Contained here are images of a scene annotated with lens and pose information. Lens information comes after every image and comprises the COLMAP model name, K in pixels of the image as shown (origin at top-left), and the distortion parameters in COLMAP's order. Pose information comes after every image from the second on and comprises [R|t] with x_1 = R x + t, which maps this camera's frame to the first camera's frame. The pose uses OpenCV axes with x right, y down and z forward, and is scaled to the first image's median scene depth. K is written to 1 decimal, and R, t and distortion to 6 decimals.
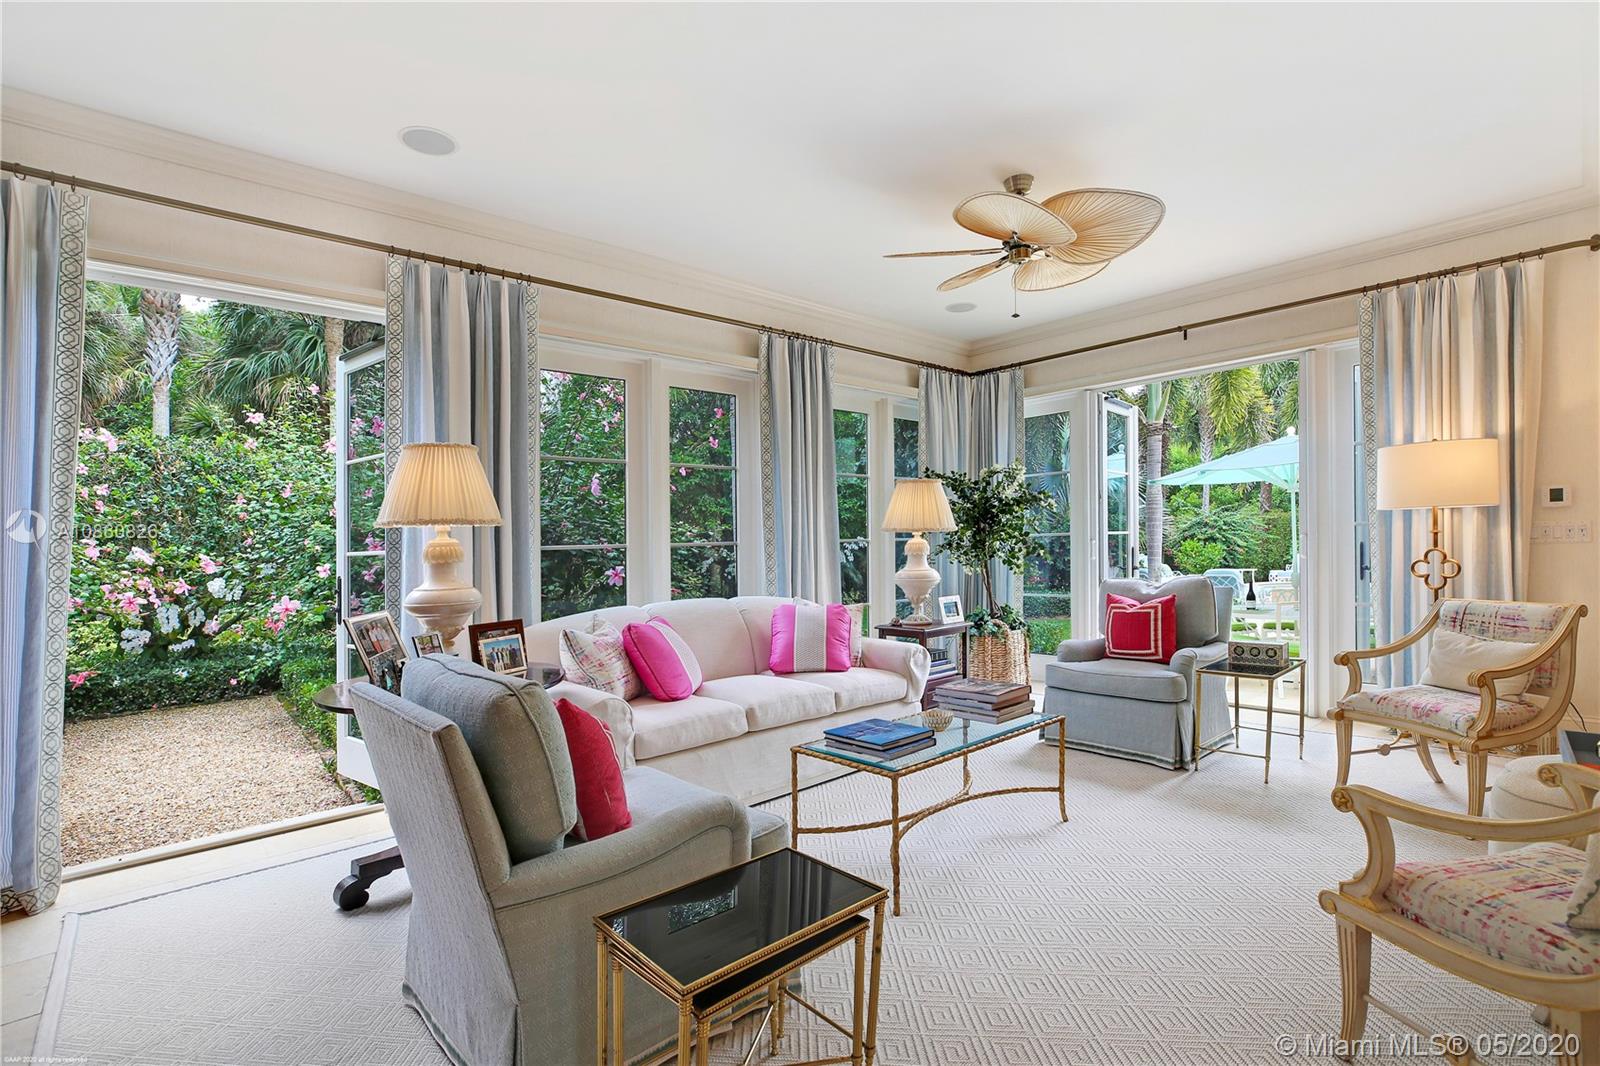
lens RADIAL K [[764.6, 0, 796.9], [0, 764.6, 487.2], [0, 0, 1]] dist [-0.021770, -0.000096]
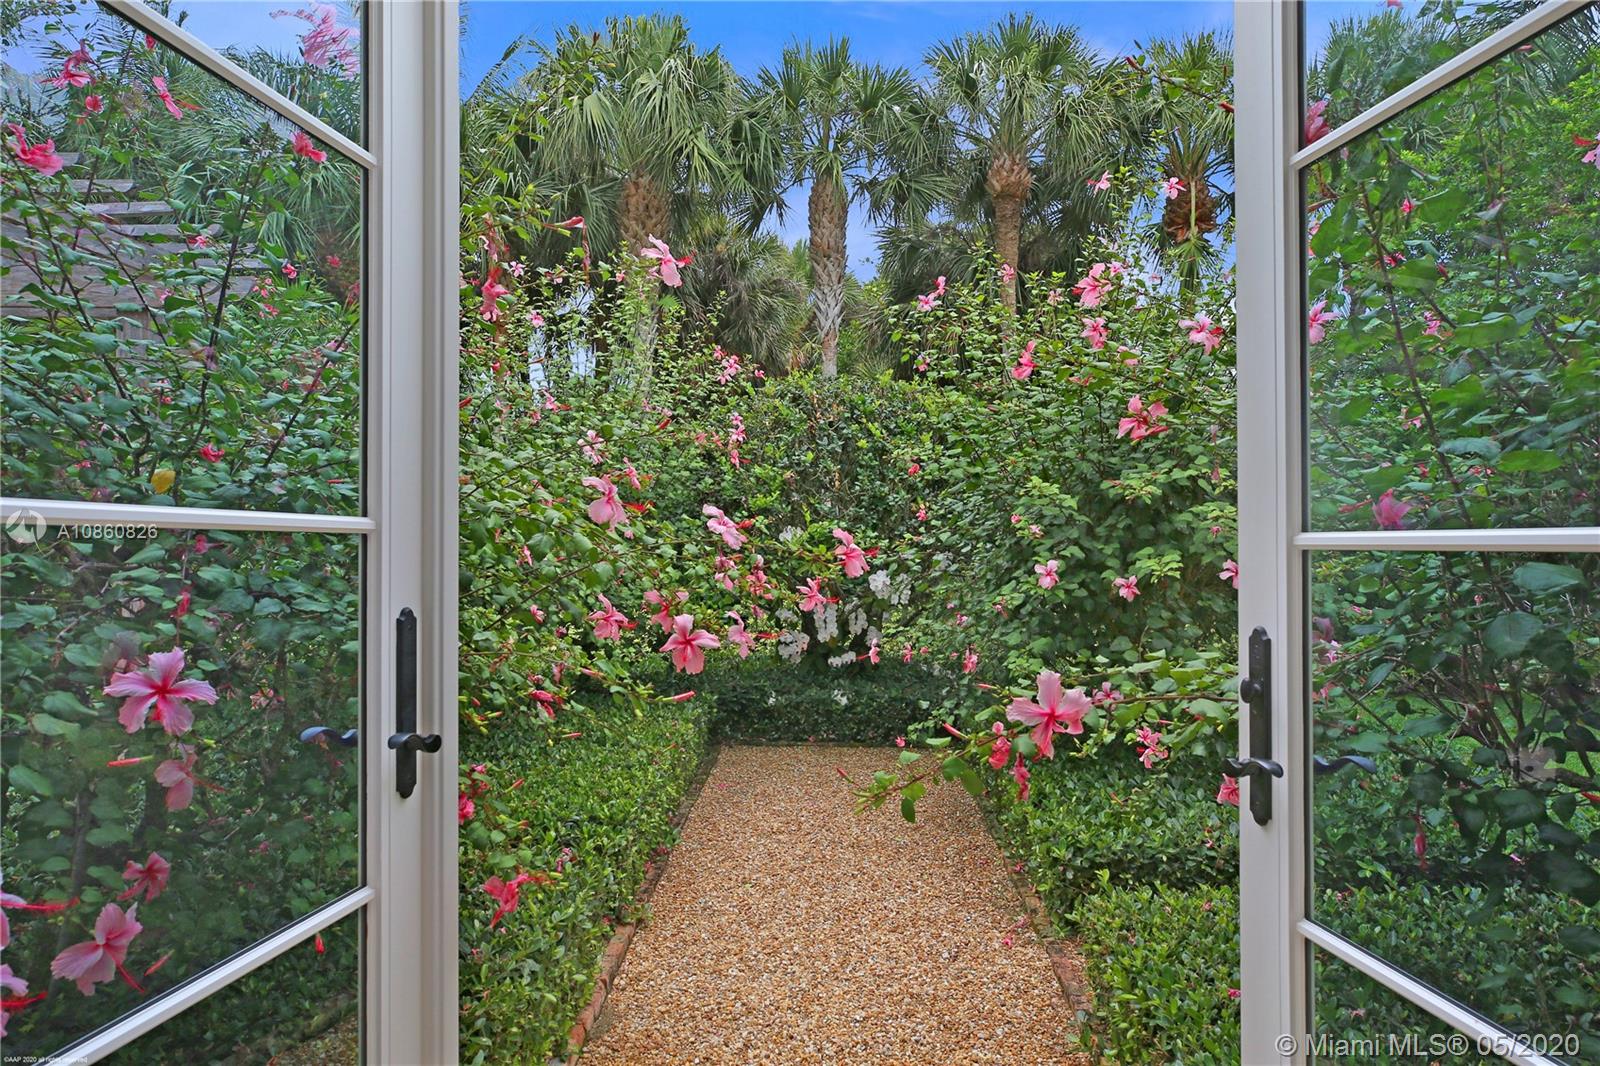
lens RADIAL K [[901.0, 0, 800.0], [0, 901.0, 533.0], [0, 0, 1]] dist [0.000684, 0.000037]
pose [[0.731800, 0.033846, -0.680678, -0.263421], [0.011680, 0.997996, 0.062182, 0.034133], [0.681419, -0.053455, 0.729938, 0.351160]]
